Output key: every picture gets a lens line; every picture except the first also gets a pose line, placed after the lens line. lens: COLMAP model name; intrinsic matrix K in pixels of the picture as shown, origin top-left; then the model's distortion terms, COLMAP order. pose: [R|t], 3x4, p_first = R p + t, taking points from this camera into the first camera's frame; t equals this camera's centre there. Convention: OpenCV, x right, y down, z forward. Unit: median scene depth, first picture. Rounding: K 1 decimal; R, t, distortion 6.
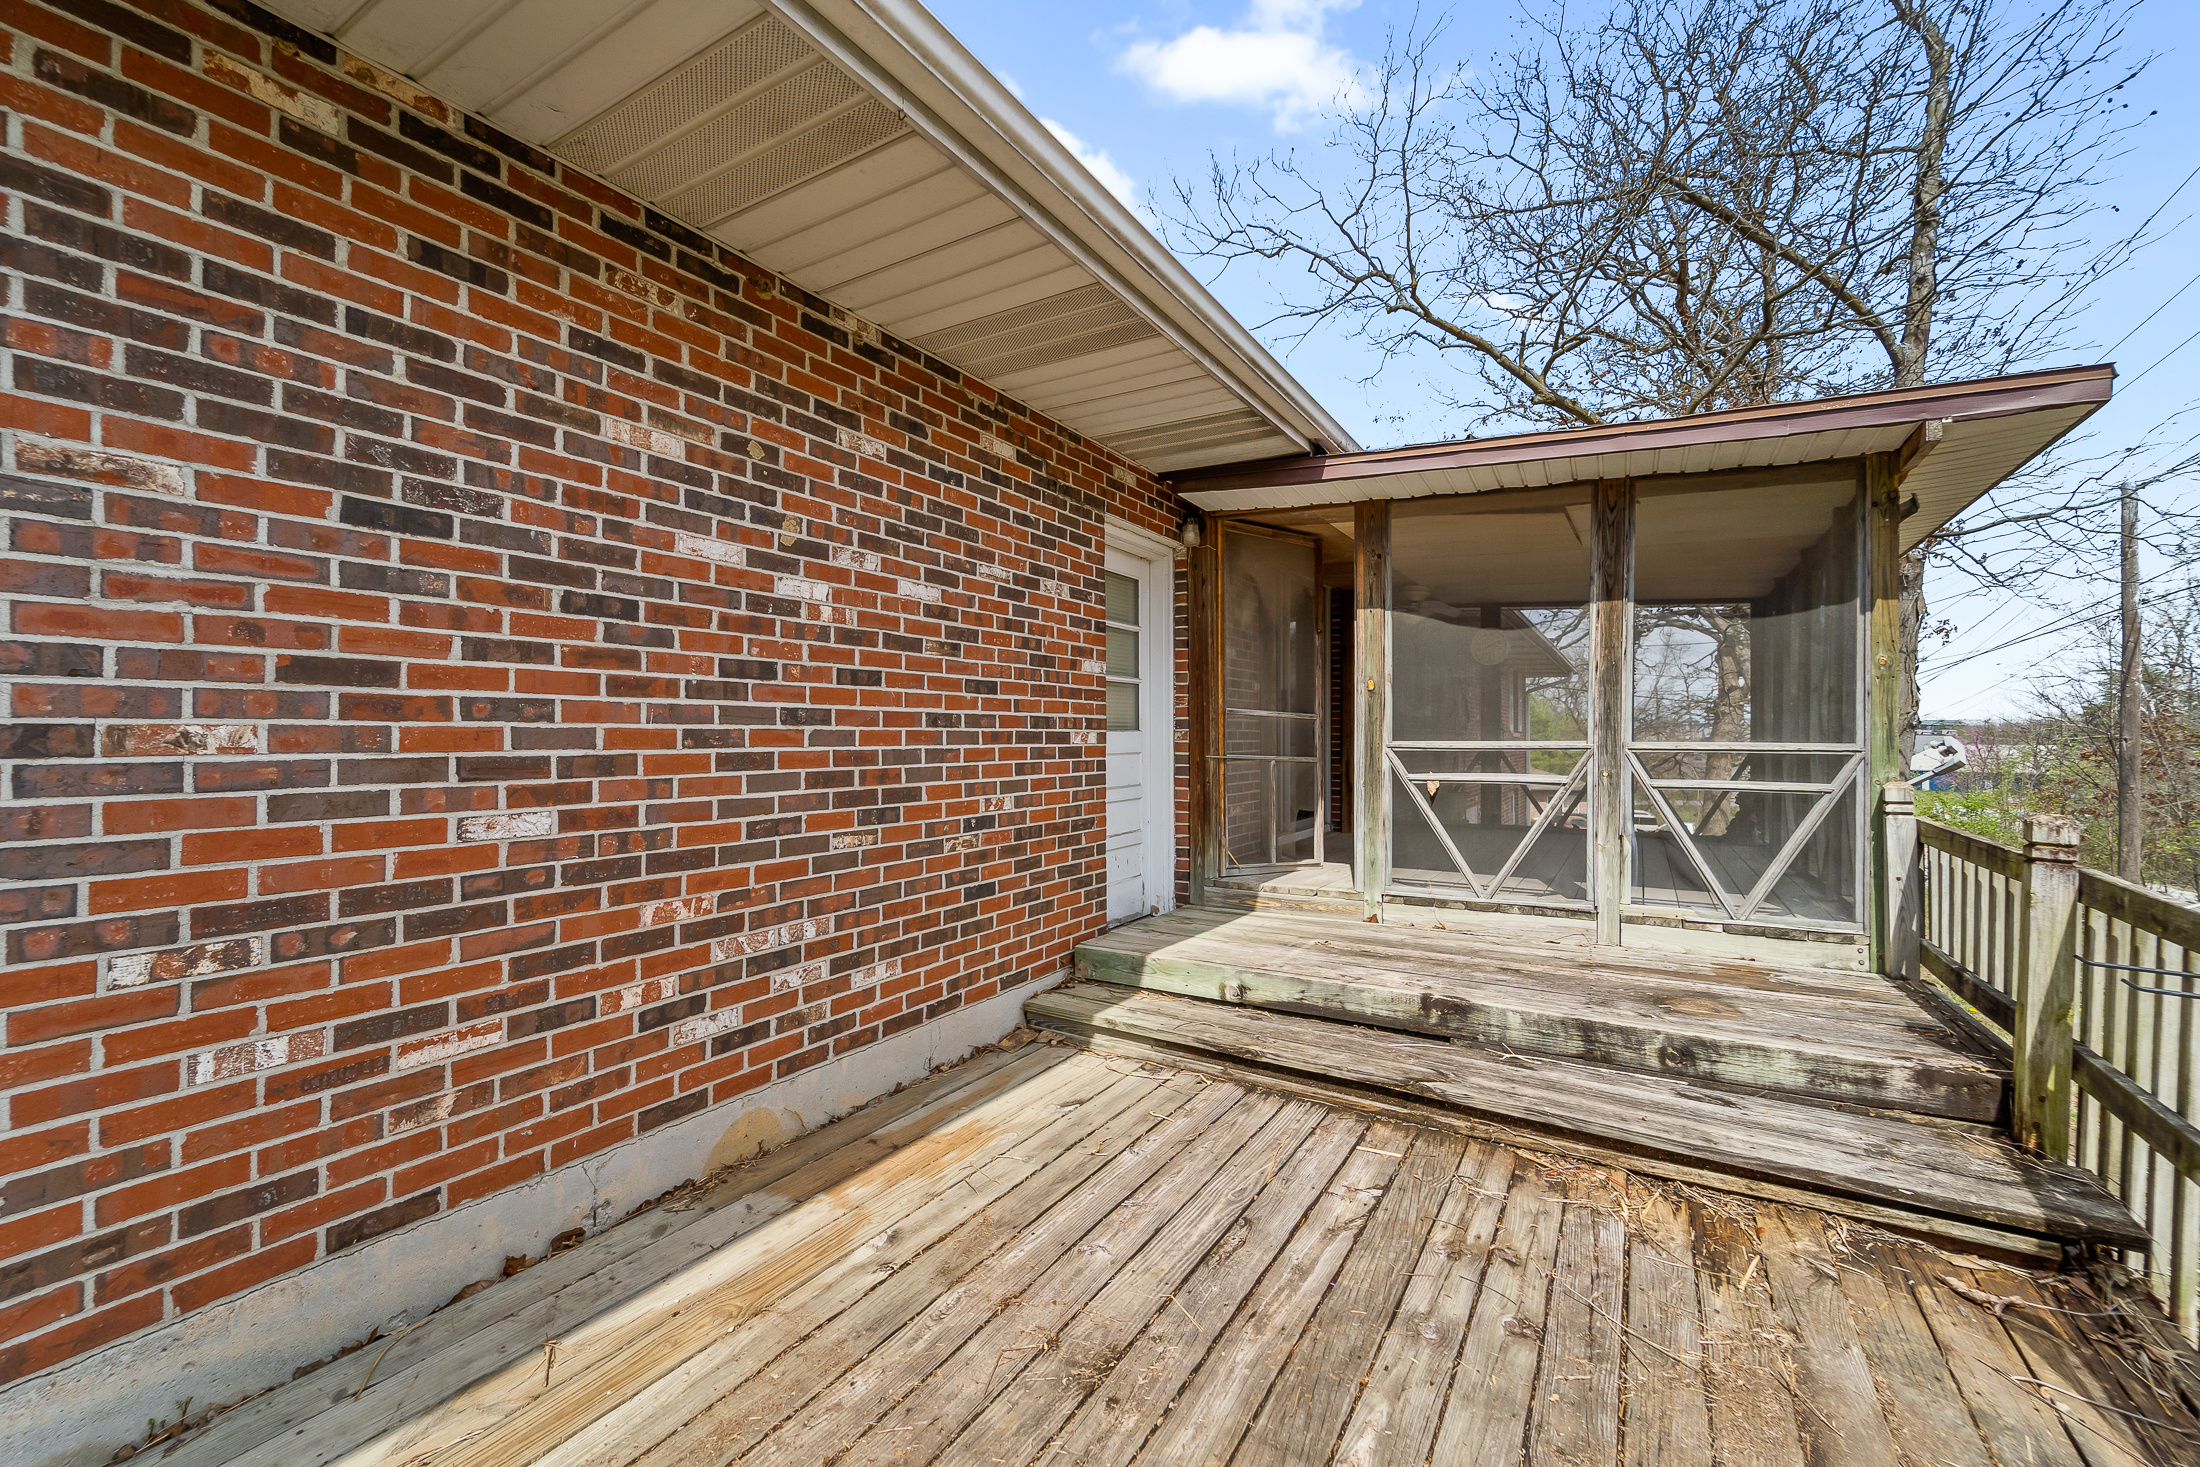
lens RADIAL K [[901.8, 0, 1094.2], [0, 901.8, 720.2], [0, 0, 1]] dist [0.004698, 0.001387]
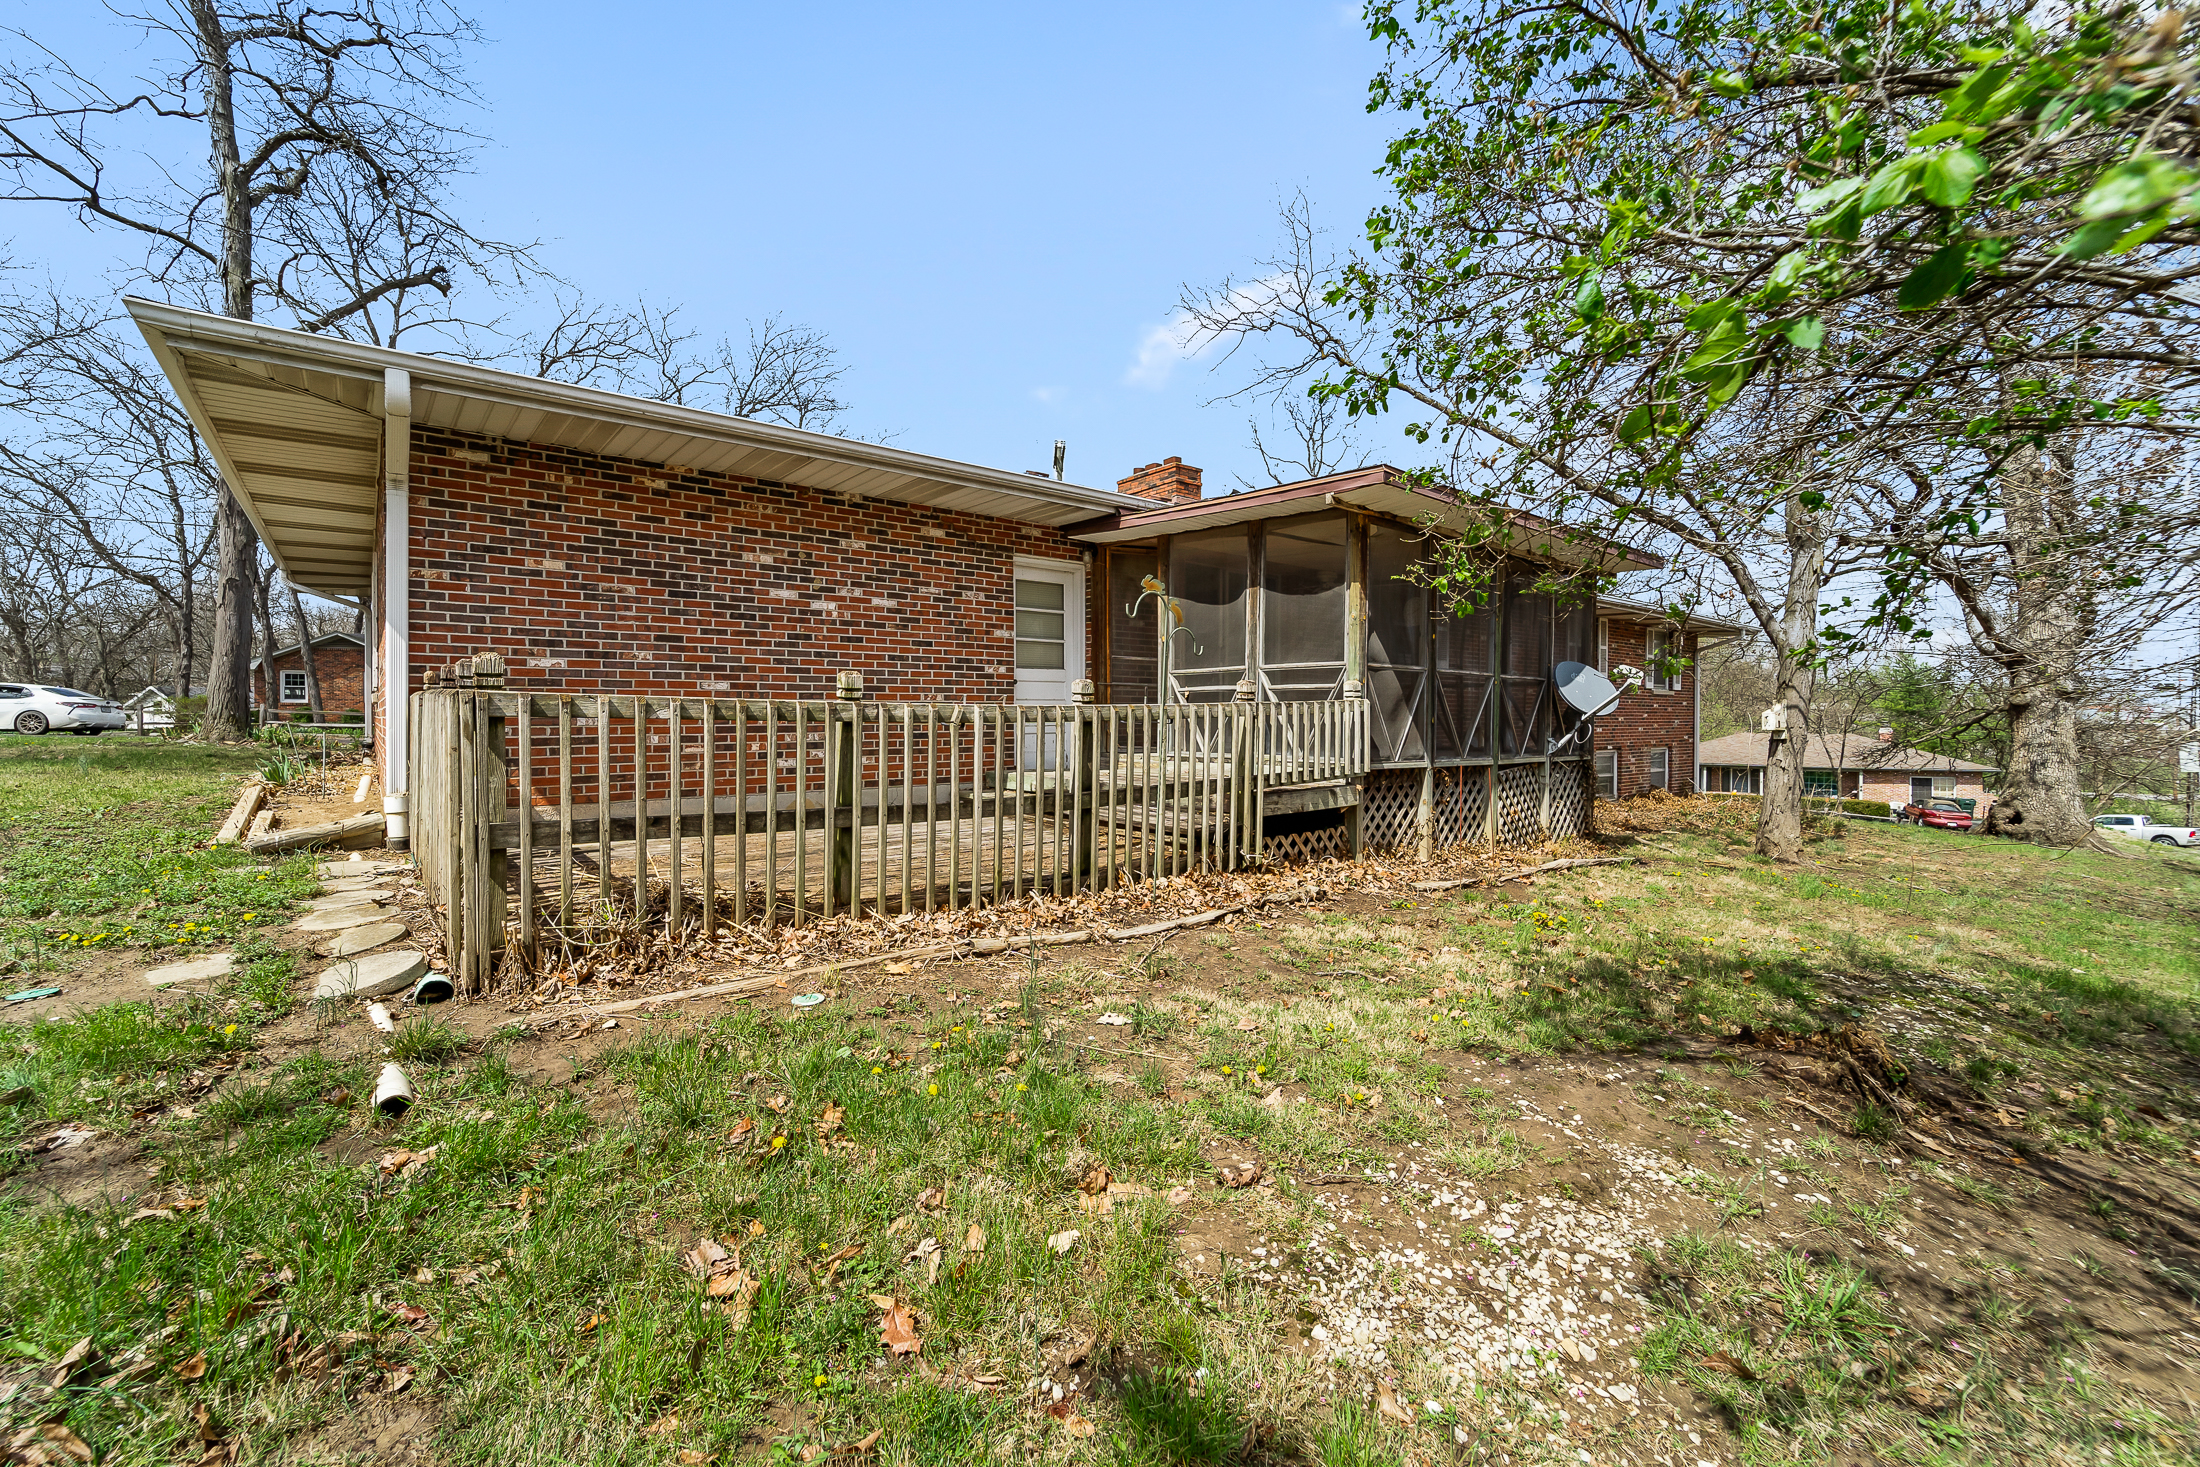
lens RADIAL K [[901.8, 0, 1106.2], [0, 901.8, 730.5], [0, 0, 1]] dist [0.004698, 0.001387]
pose [[0.938538, 0.006898, -0.345107, 1.359402], [0.005278, 0.999397, 0.034331, 0.131366], [0.345136, -0.034043, 0.937935, -1.185111]]
